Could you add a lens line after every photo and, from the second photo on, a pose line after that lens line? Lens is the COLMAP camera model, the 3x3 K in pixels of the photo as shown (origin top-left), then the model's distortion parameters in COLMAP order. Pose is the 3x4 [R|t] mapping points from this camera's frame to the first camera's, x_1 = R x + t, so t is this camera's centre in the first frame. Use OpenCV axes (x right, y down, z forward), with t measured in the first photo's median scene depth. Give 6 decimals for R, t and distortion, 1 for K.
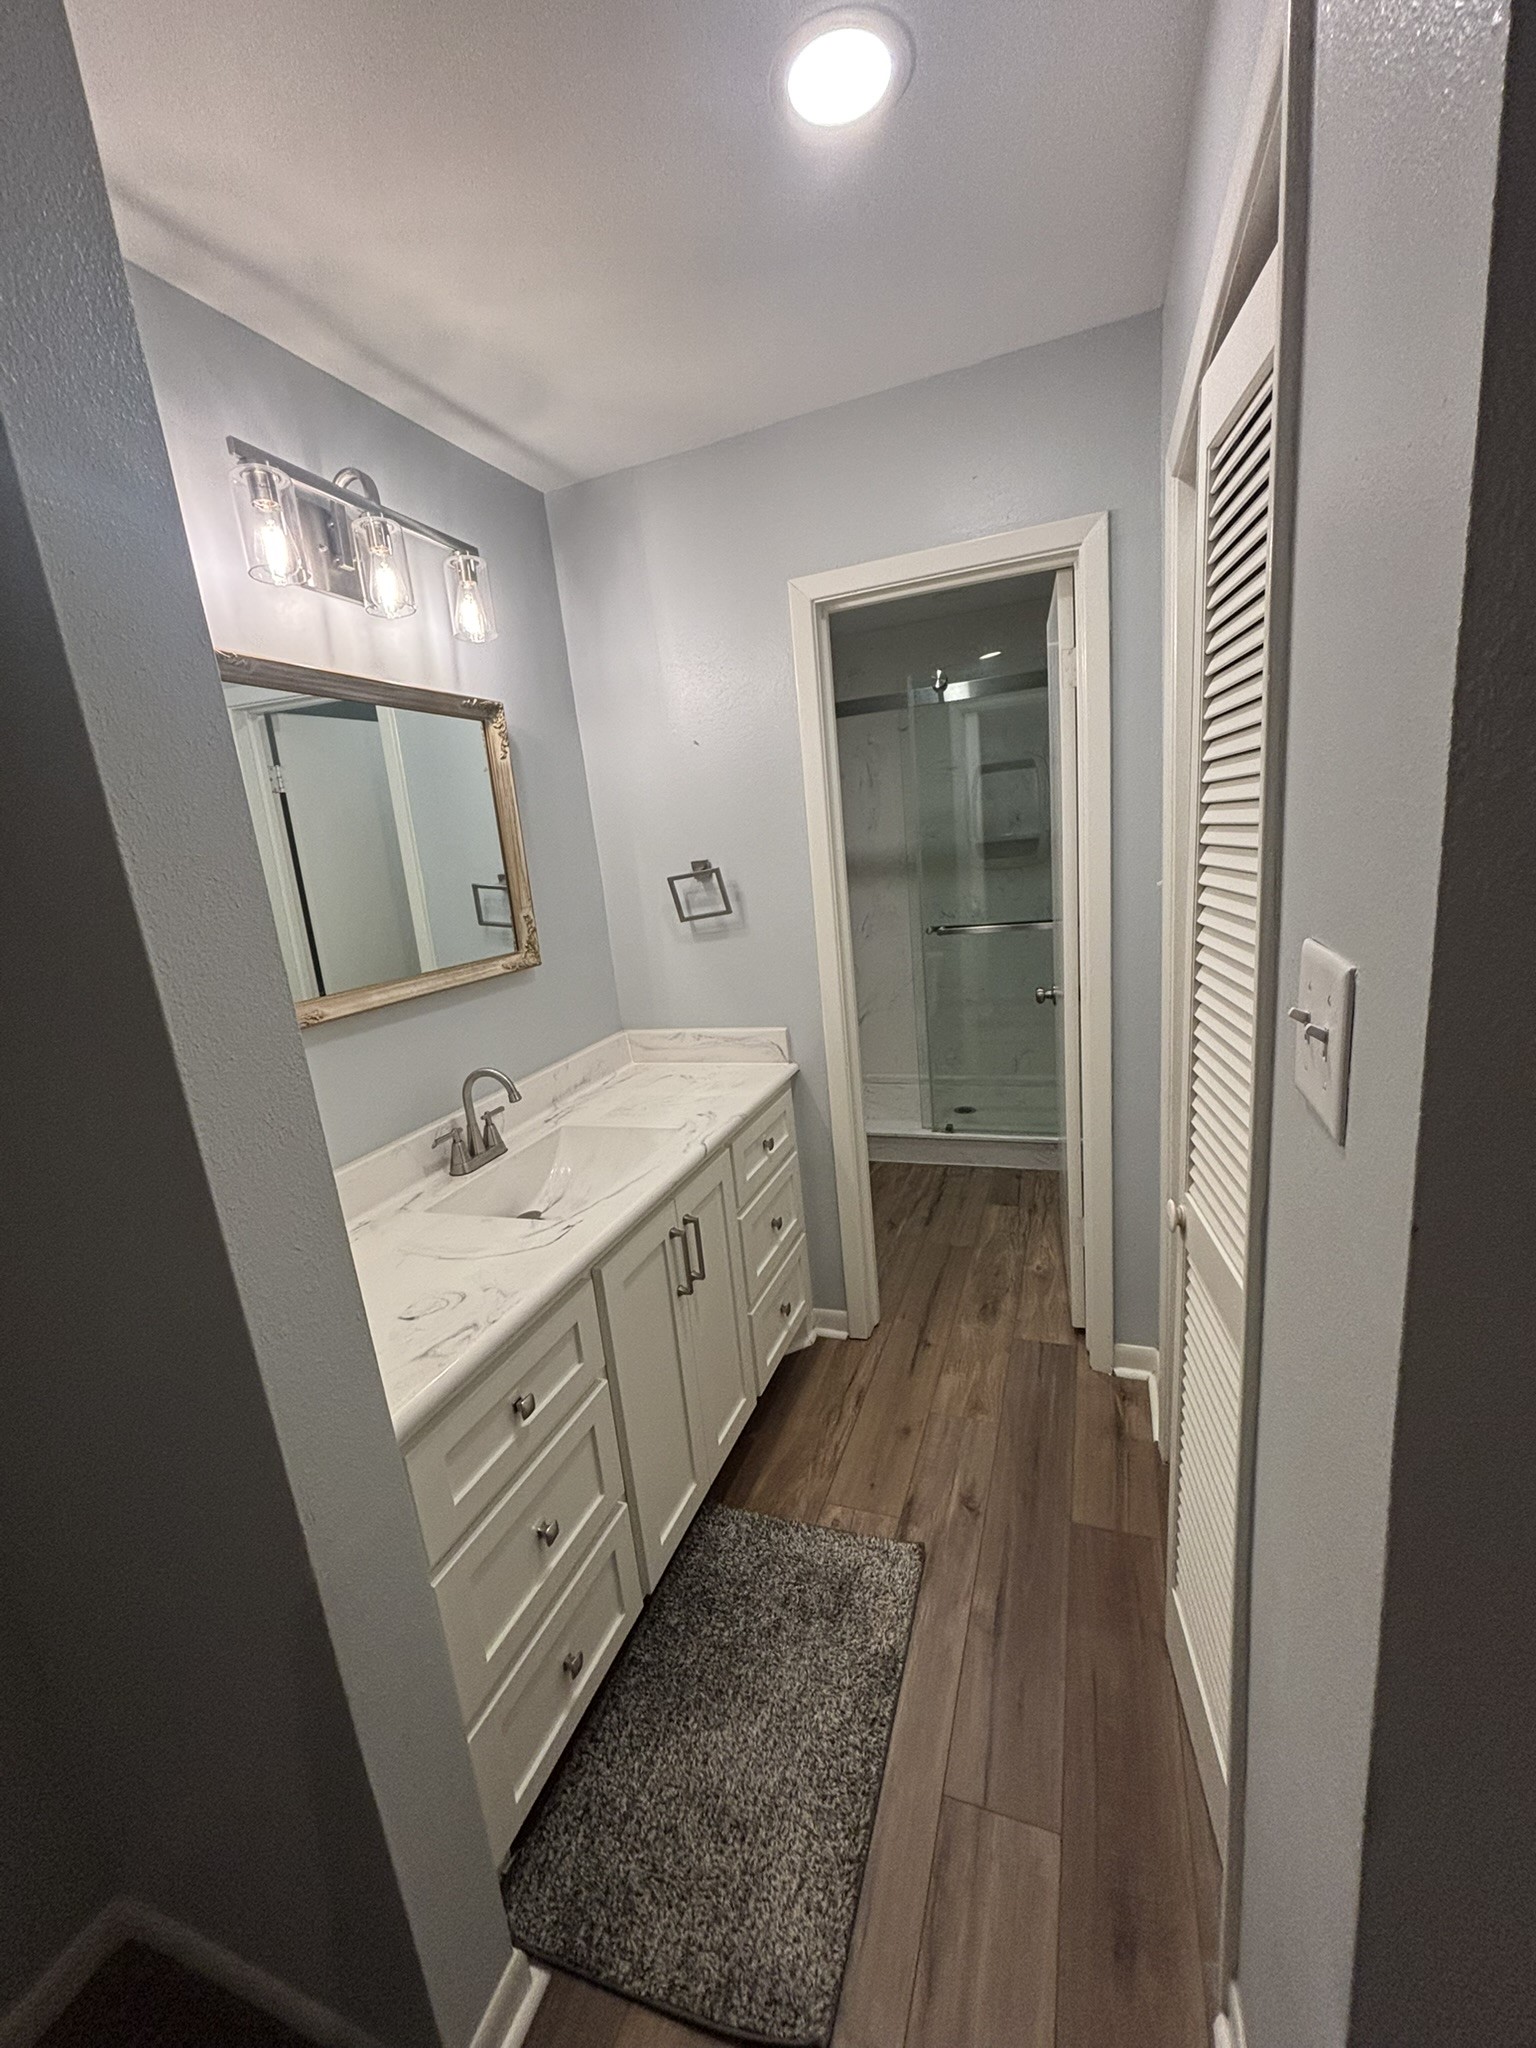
lens RADIAL K [[826.4, 0, 769.7], [0, 826.4, 1027.5], [0, 0, 1]] dist [-0.000106, -0.000044]
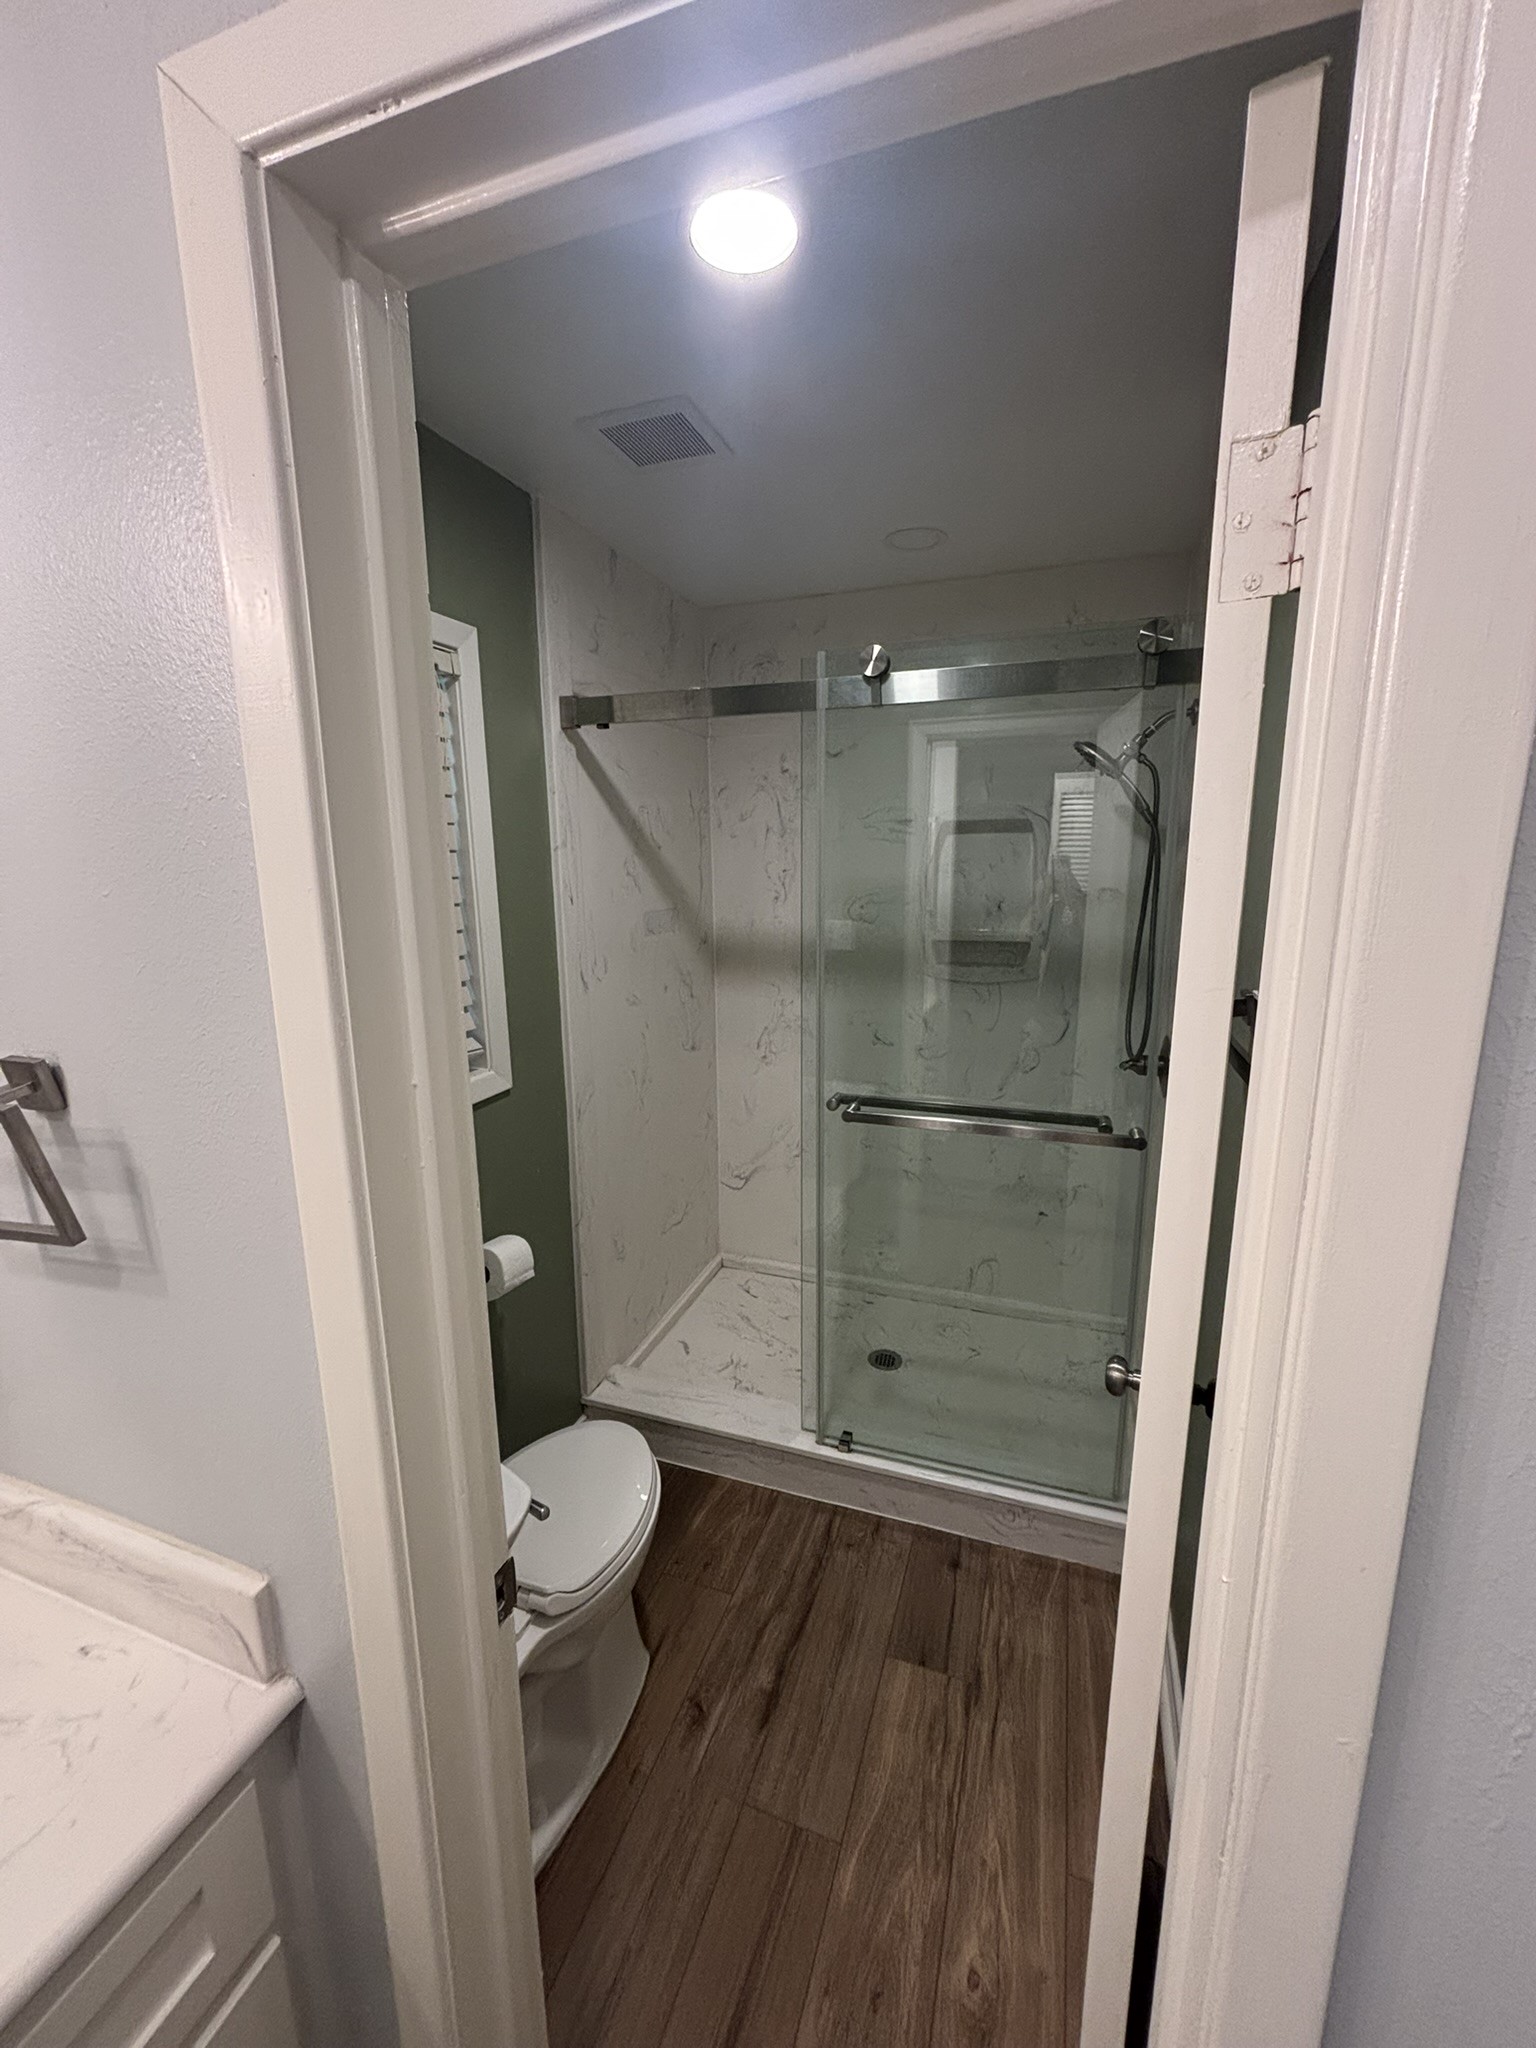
lens RADIAL K [[826.4, 0, 772.8], [0, 826.4, 1025.3], [0, 0, 1]] dist [-0.000106, -0.000044]
pose [[0.995579, 0.086635, 0.036283, 0.121188], [-0.085642, 0.995930, -0.028080, -0.147391], [-0.038568, 0.024848, 0.998947, 0.418273]]
